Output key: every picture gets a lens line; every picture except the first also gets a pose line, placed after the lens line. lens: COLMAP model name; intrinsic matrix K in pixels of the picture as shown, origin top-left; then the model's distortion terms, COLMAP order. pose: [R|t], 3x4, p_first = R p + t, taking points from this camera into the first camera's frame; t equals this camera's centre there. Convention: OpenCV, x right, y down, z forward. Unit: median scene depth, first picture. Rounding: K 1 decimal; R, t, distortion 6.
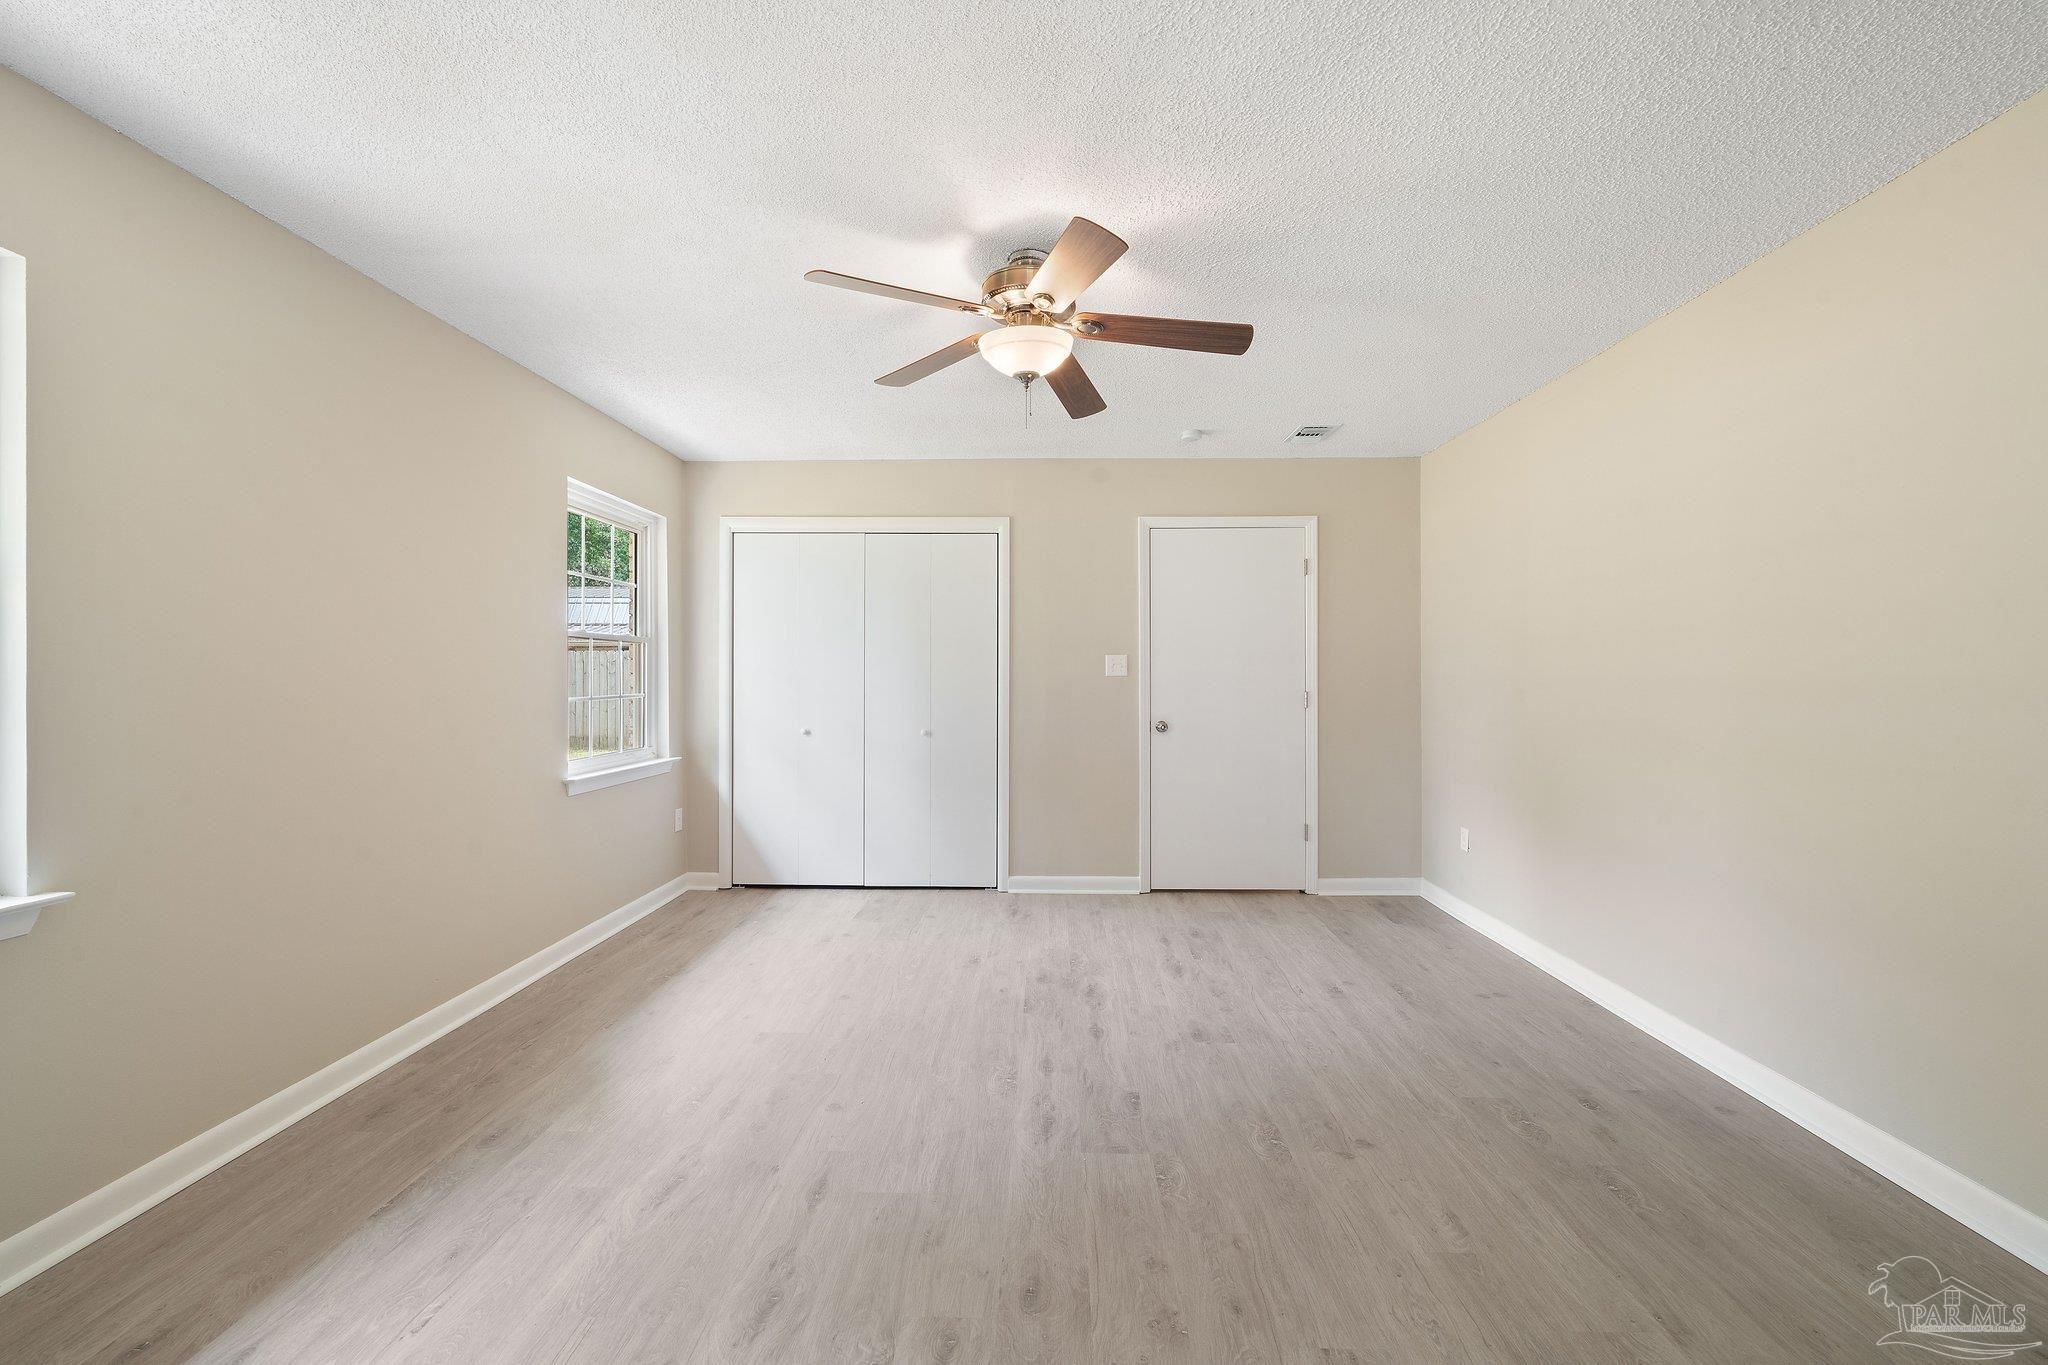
lens RADIAL K [[774.1, 0, 1023.4], [0, 774.1, 675.0], [0, 0, 1]] dist [0.002660, 0.000022]
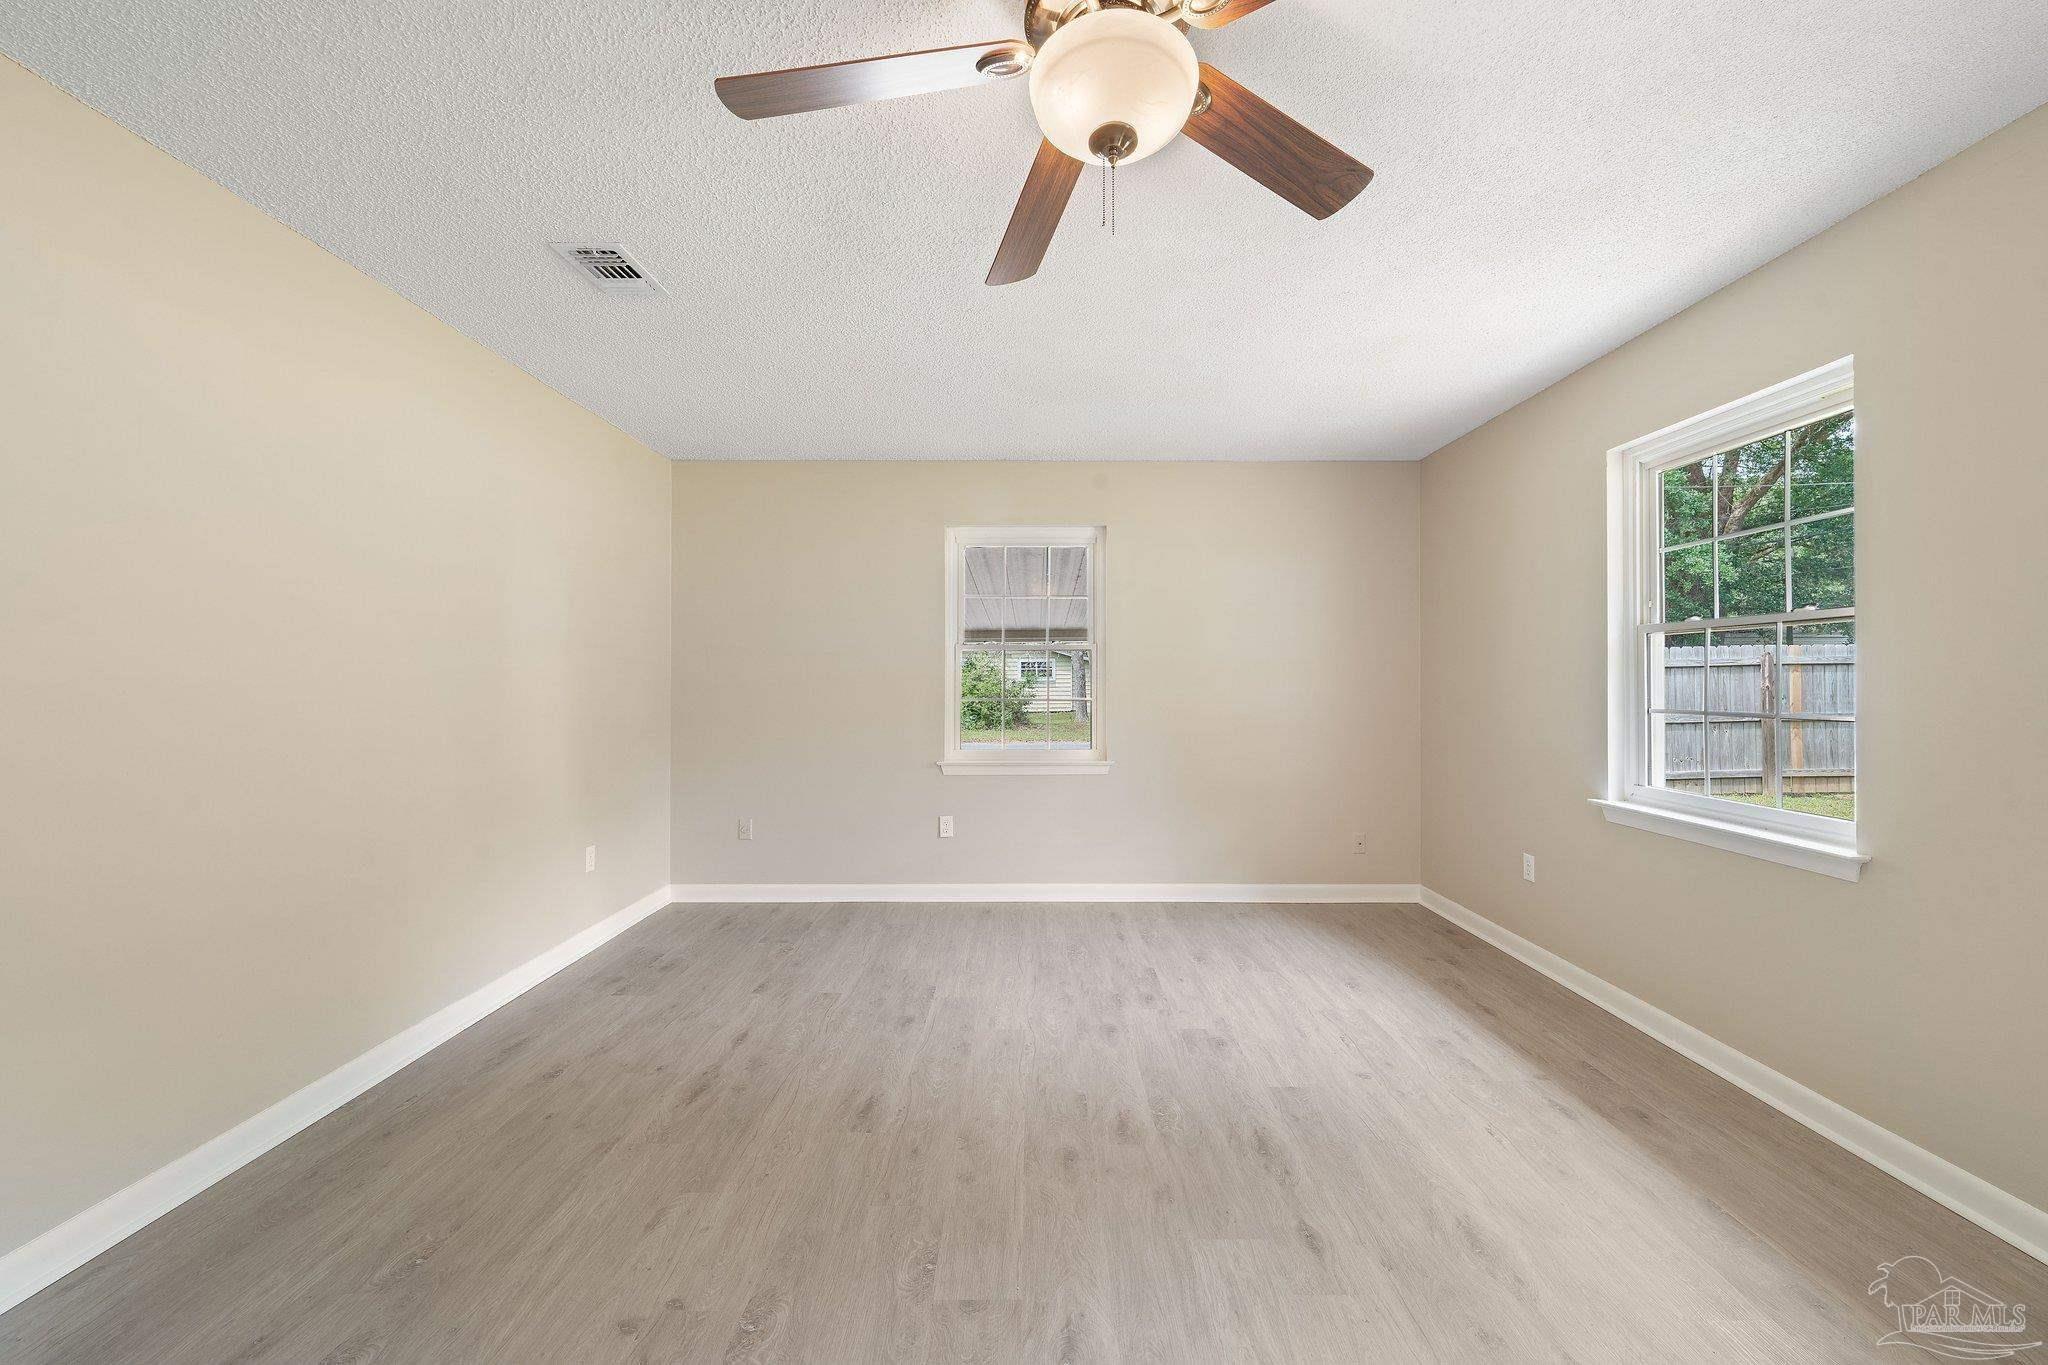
lens RADIAL K [[774.1, 0, 1027.2], [0, 774.1, 681.1], [0, 0, 1]] dist [0.002660, 0.000022]
pose [[-0.999465, -0.002951, -0.032580, 0.106395], [-0.003072, 0.999989, 0.003676, 0.000187], [0.032569, 0.003774, -0.999462, 1.954019]]
